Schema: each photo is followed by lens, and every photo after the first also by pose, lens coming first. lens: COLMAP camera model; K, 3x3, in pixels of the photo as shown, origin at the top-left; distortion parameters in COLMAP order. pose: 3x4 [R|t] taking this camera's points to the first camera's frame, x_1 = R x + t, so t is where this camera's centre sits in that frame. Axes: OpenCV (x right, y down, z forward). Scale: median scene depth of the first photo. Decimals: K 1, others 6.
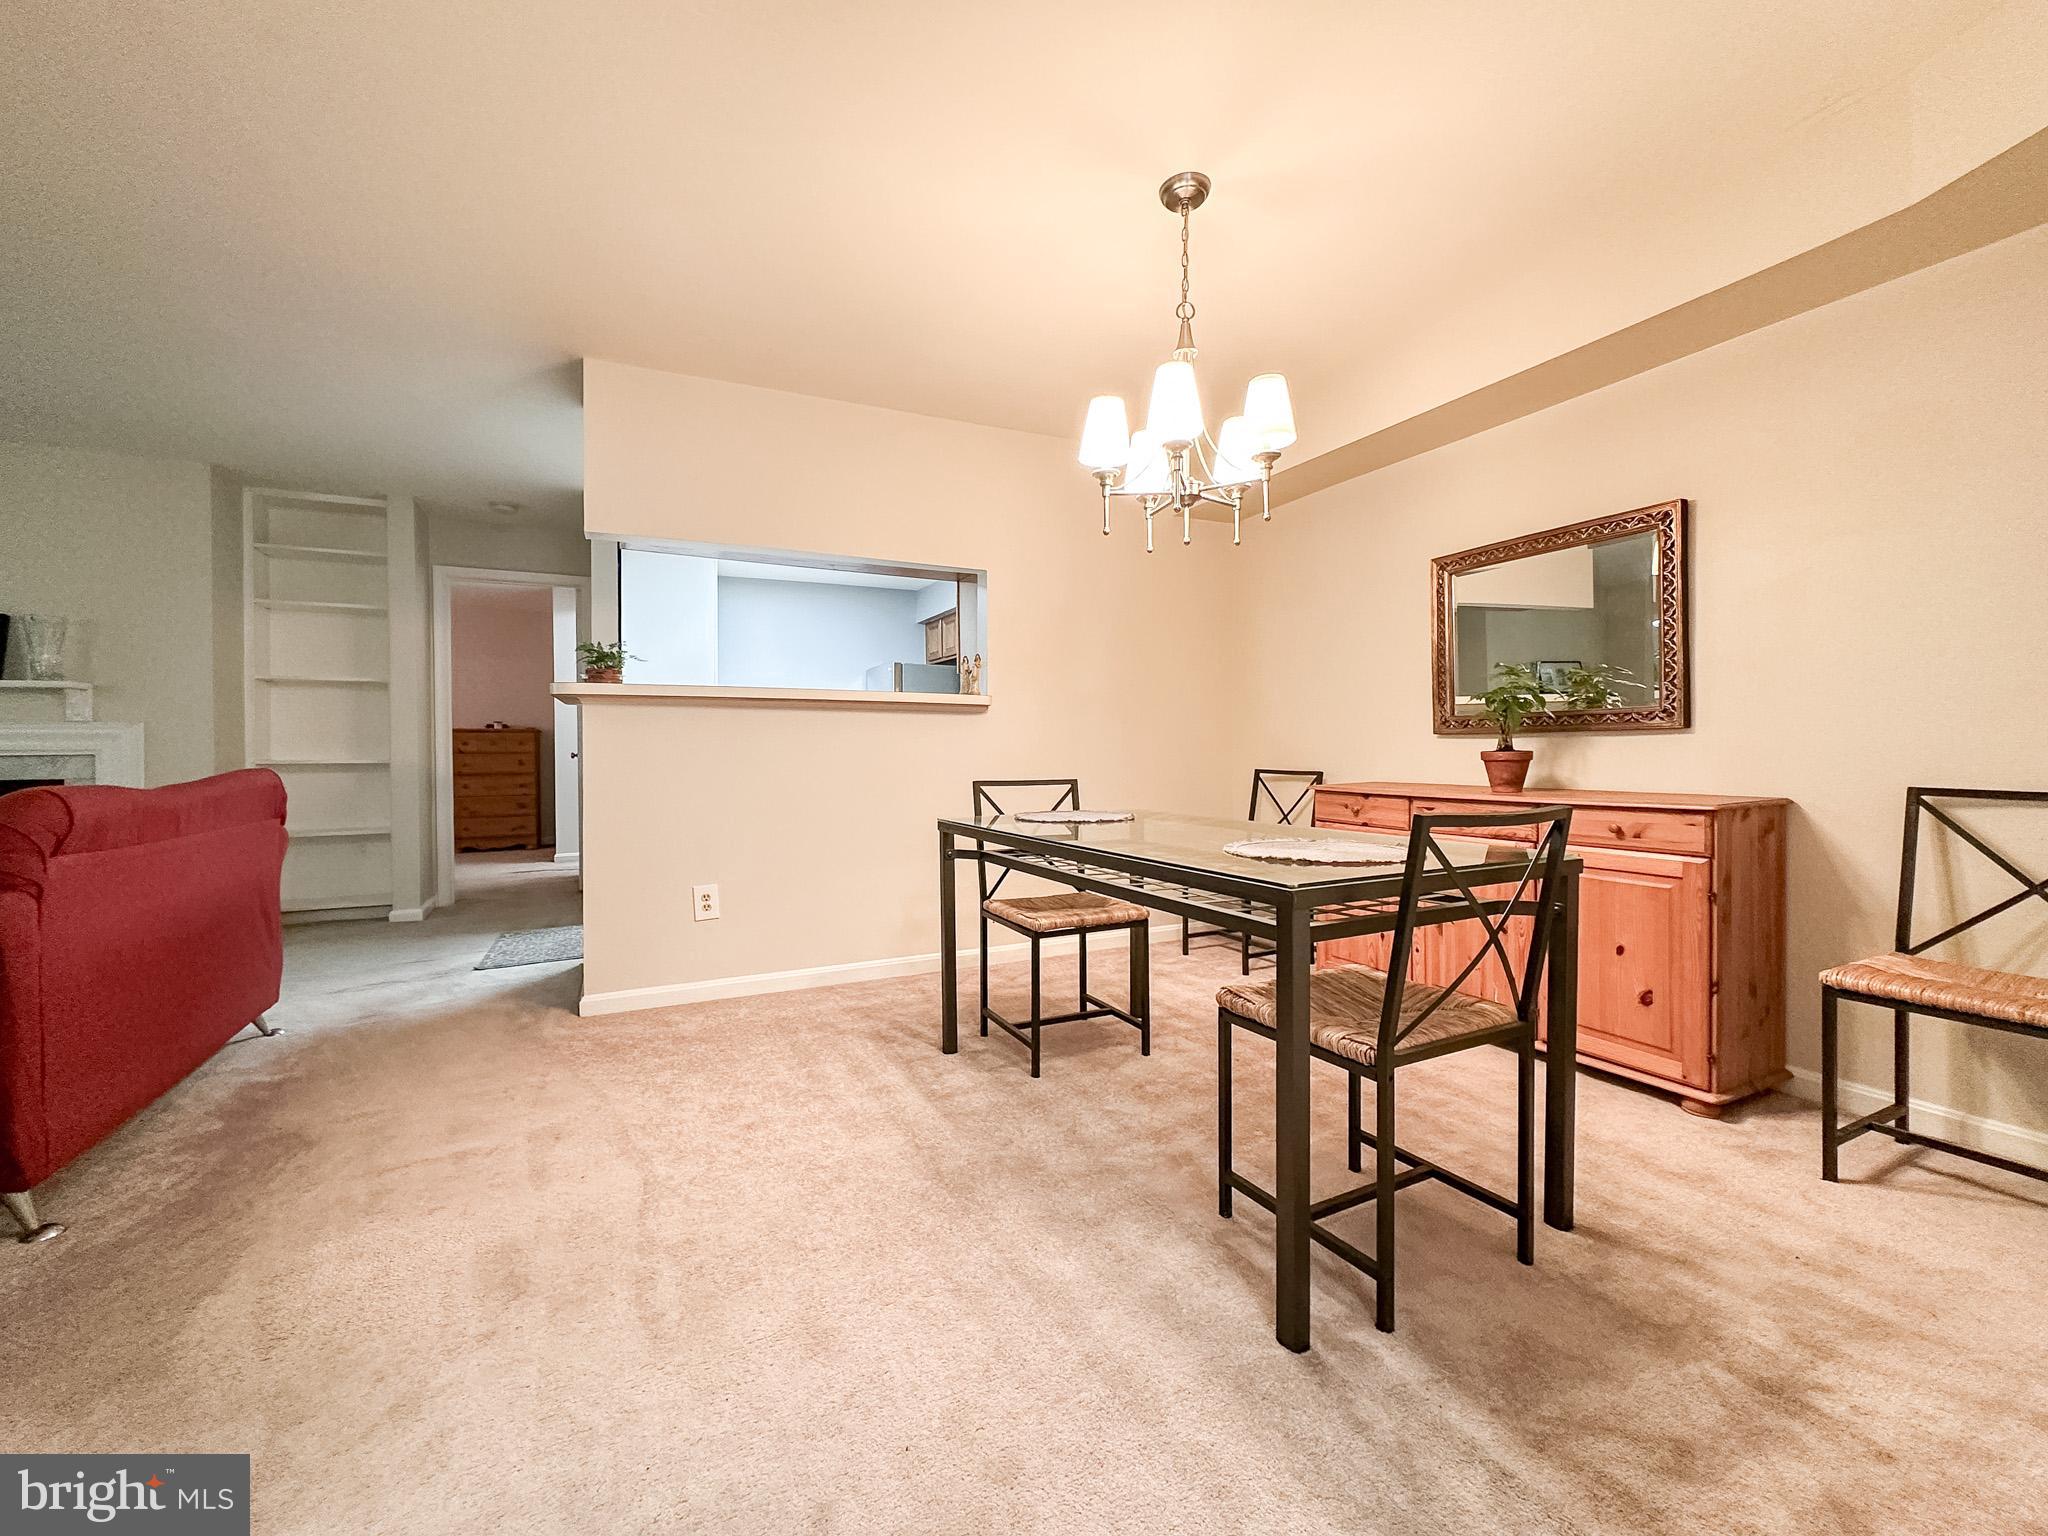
lens RADIAL K [[822.0, 0, 1014.6], [0, 822.0, 752.2], [0, 0, 1]] dist [-0.004516, 0.000566]
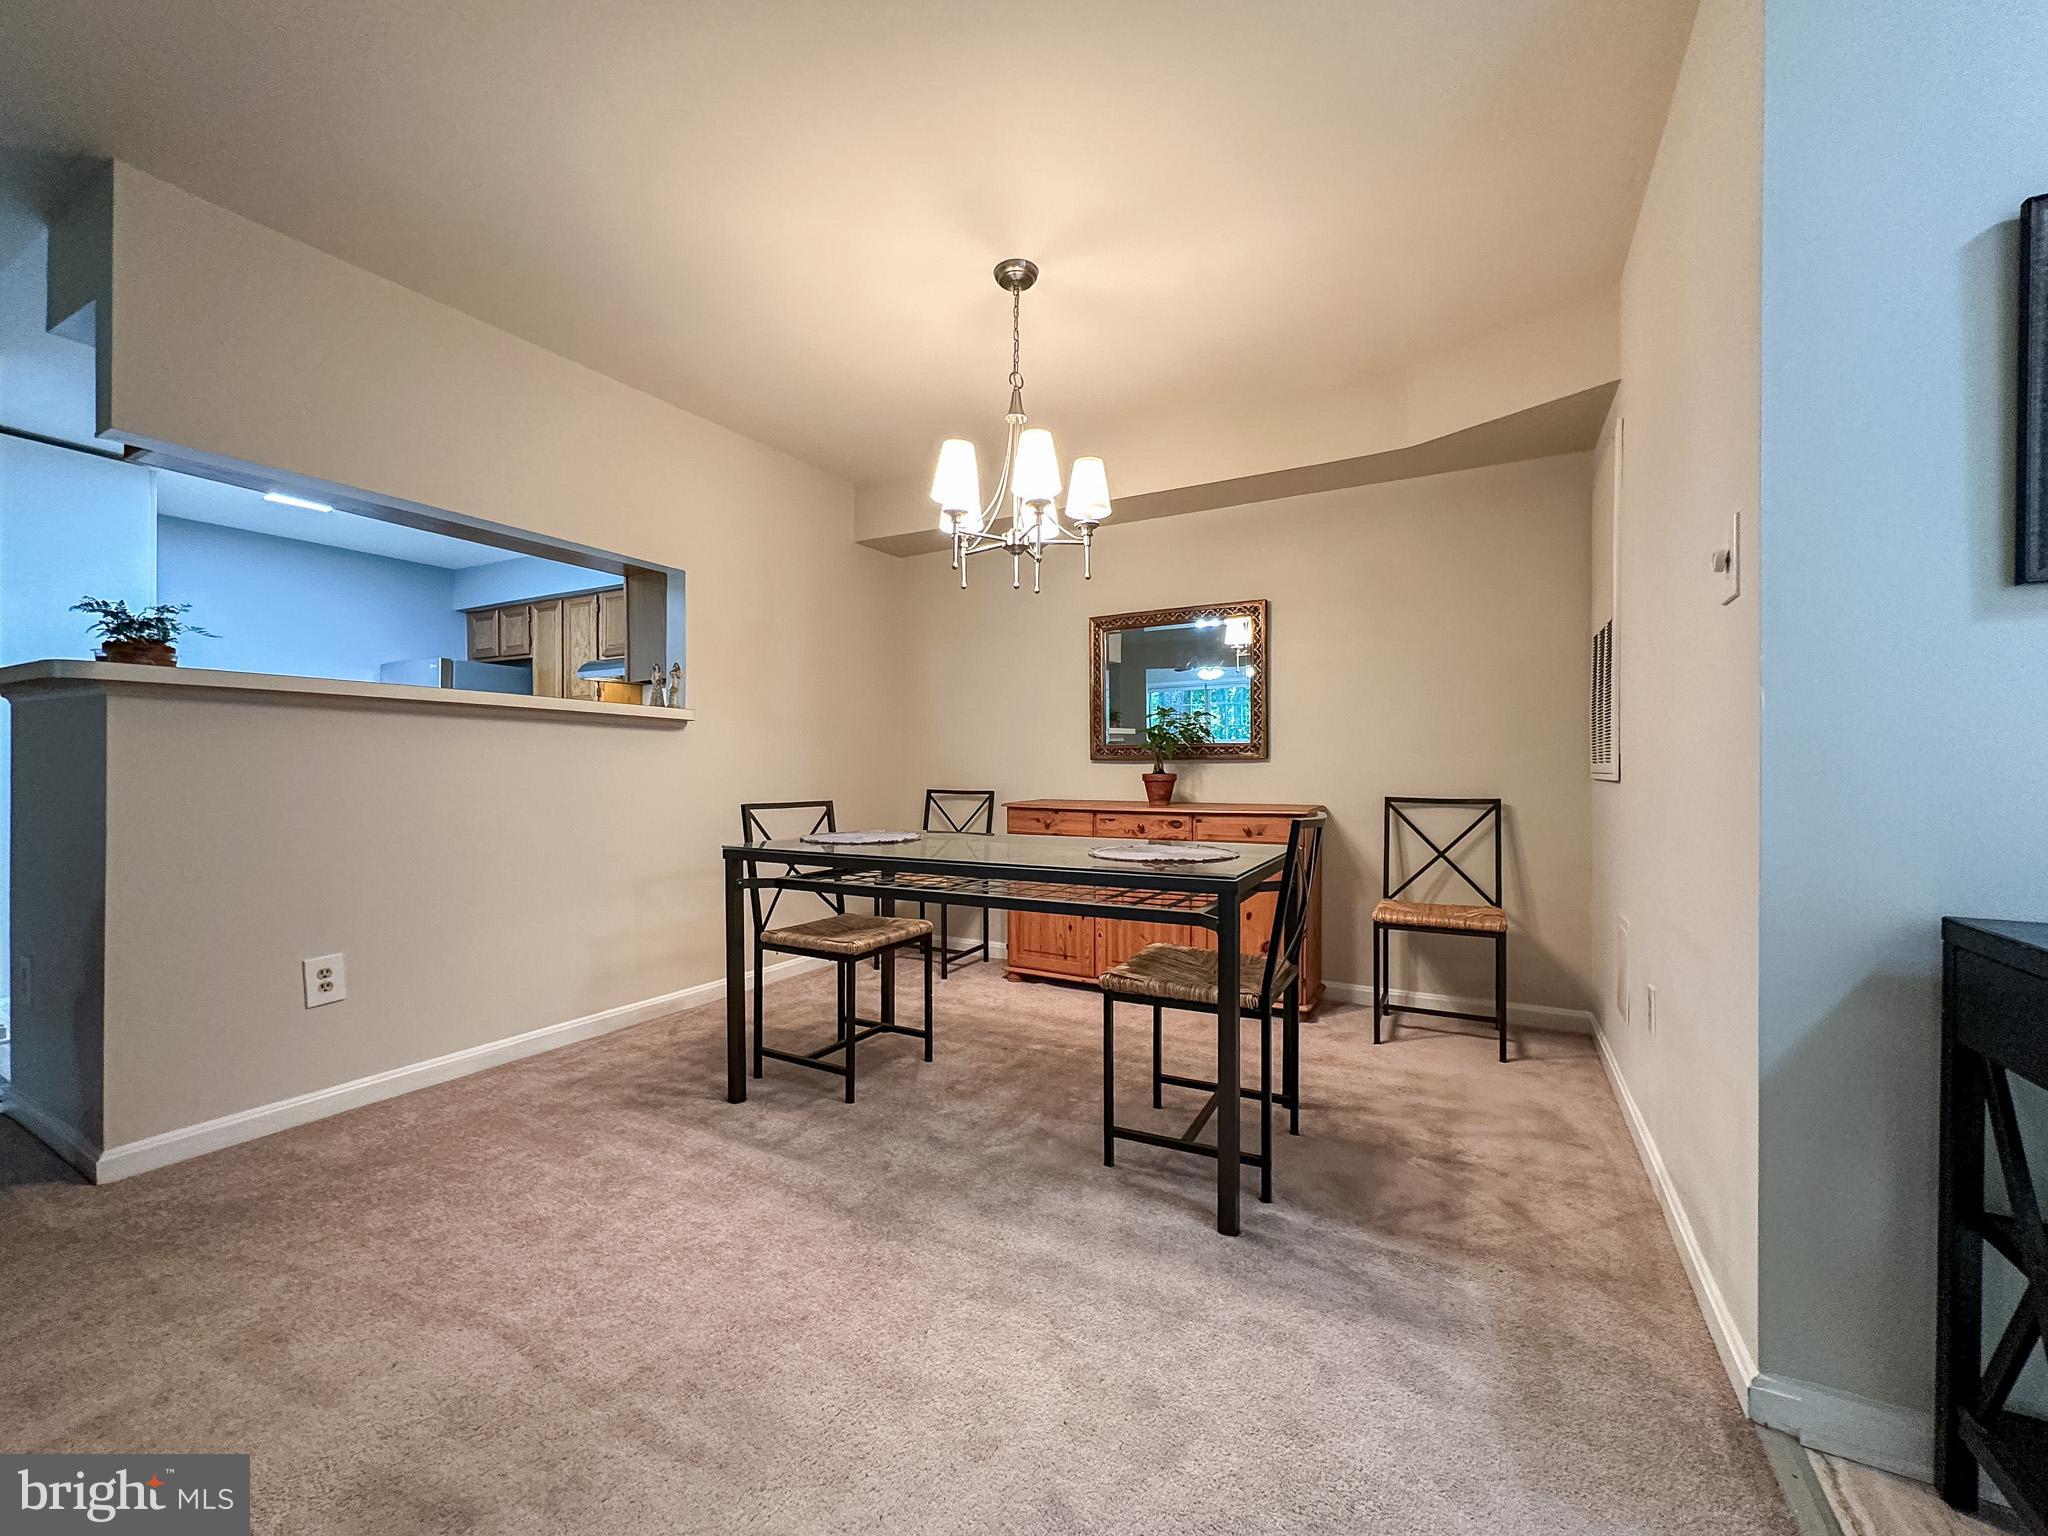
lens RADIAL K [[822.0, 0, 1029.0], [0, 822.0, 767.5], [0, 0, 1]] dist [-0.004516, 0.000566]
pose [[0.812438, 0.007600, 0.582998, -0.380478], [-0.003795, 0.999963, -0.007747, -0.000525], [-0.583035, 0.004081, 0.812437, 0.071408]]
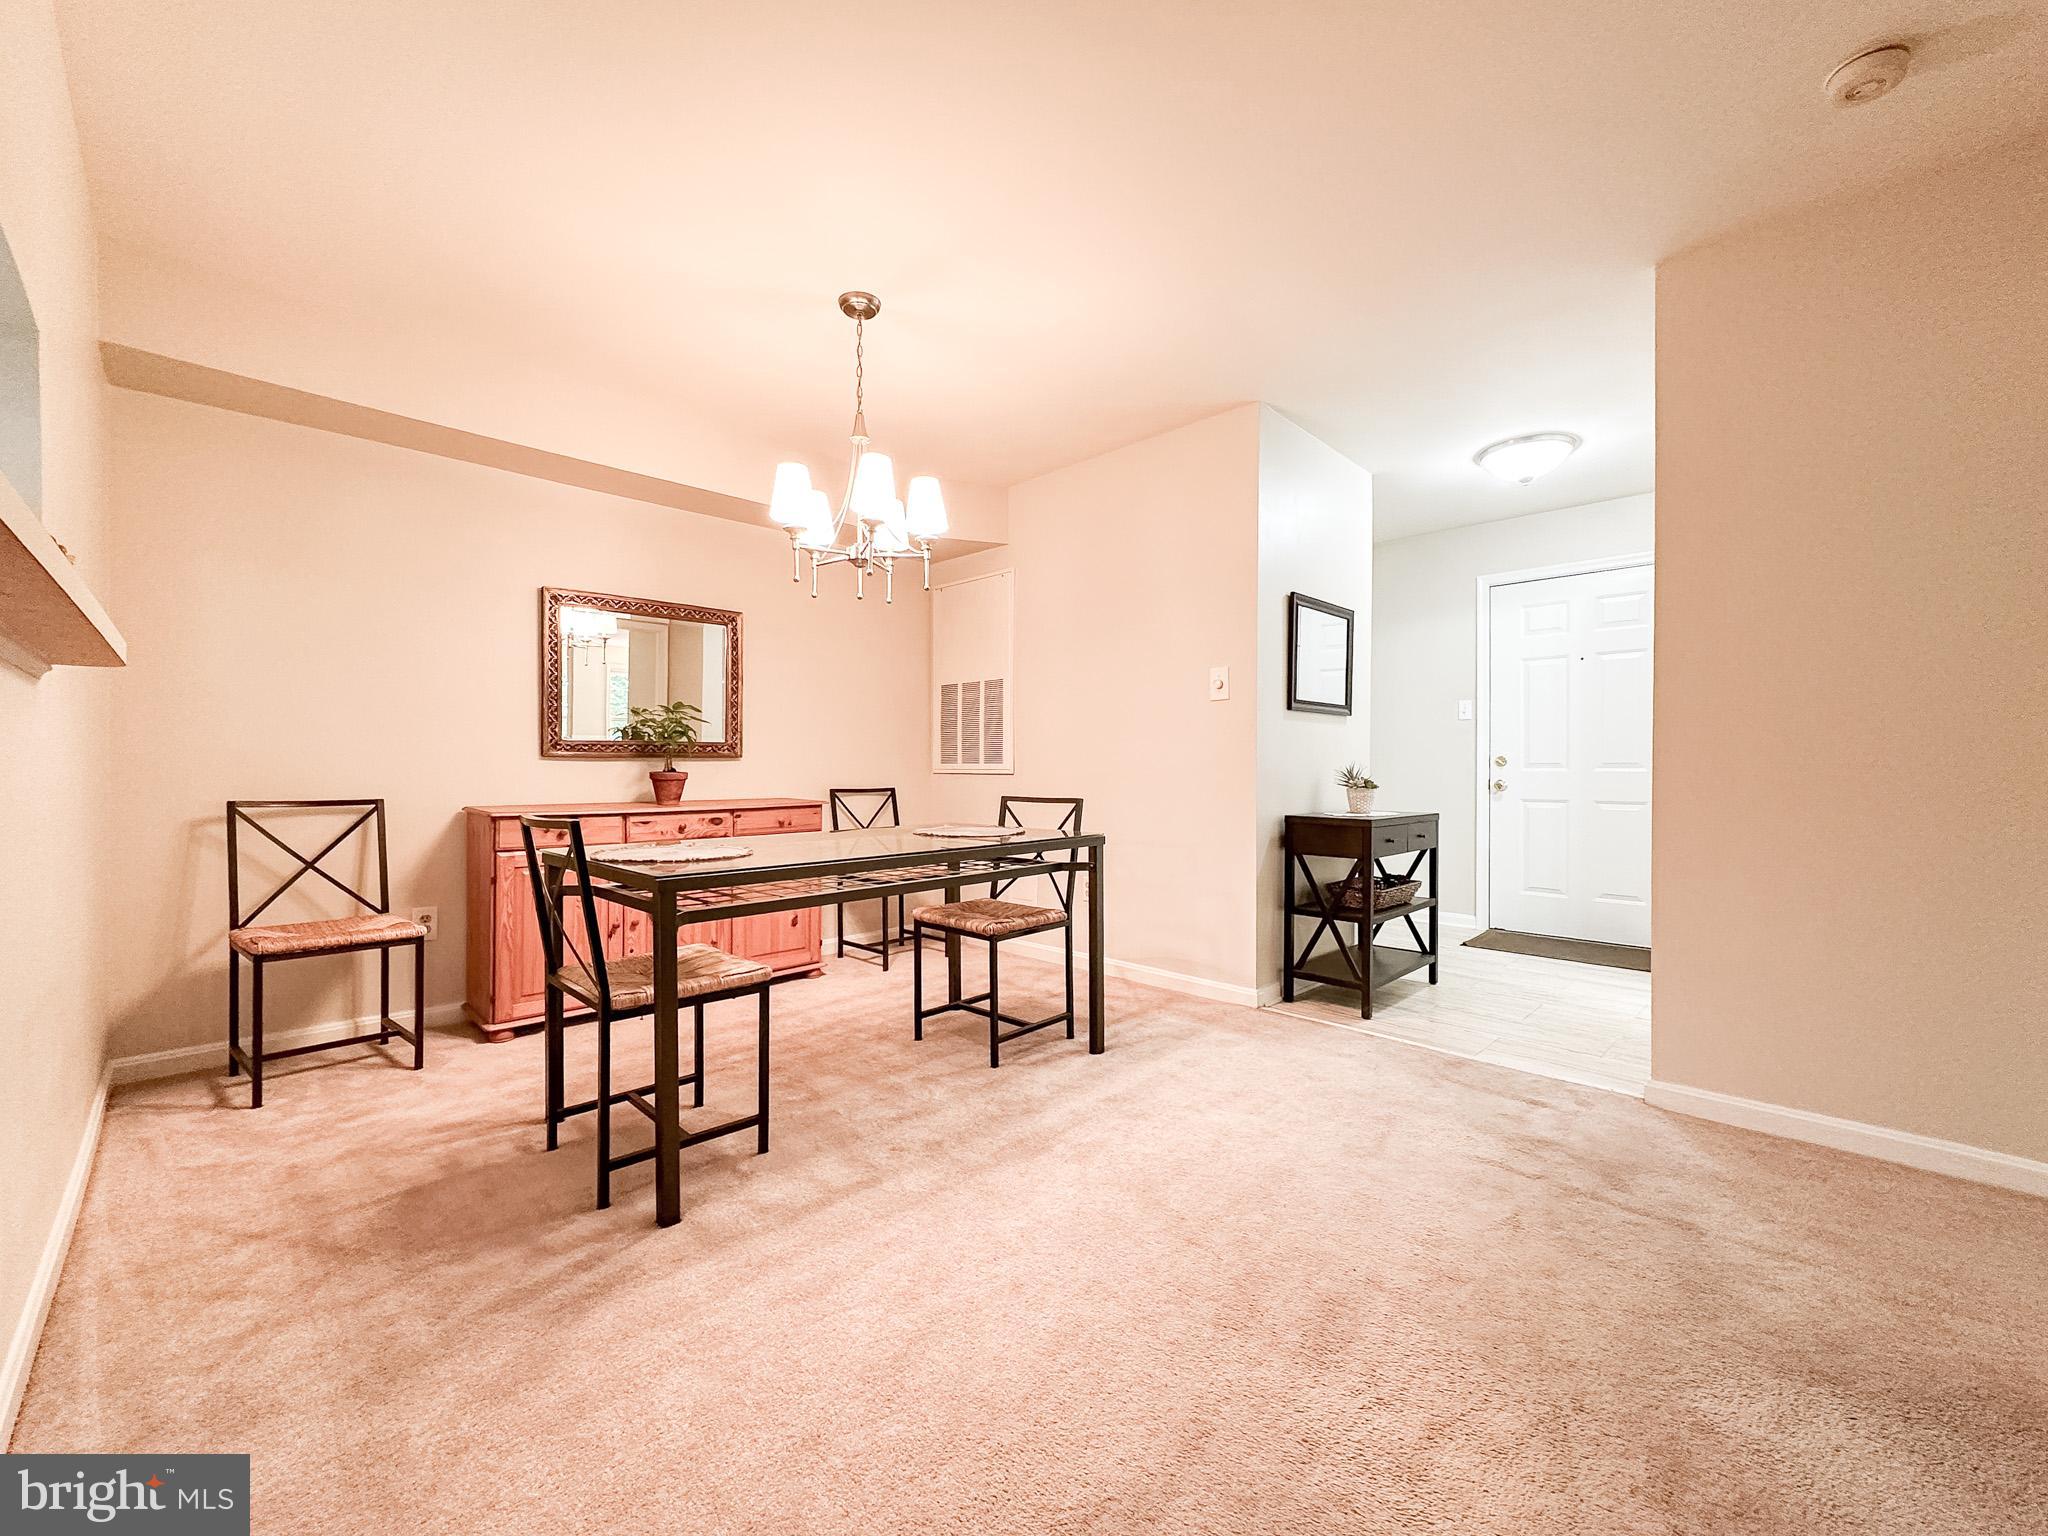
lens RADIAL K [[822.0, 0, 1023.3], [0, 822.0, 768.6], [0, 0, 1]] dist [-0.004516, 0.000566]
pose [[-0.338710, 0.002874, 0.940886, -0.887379], [0.001875, 0.999995, -0.002379, -0.002514], [-0.940889, 0.000958, -0.338714, 1.057267]]
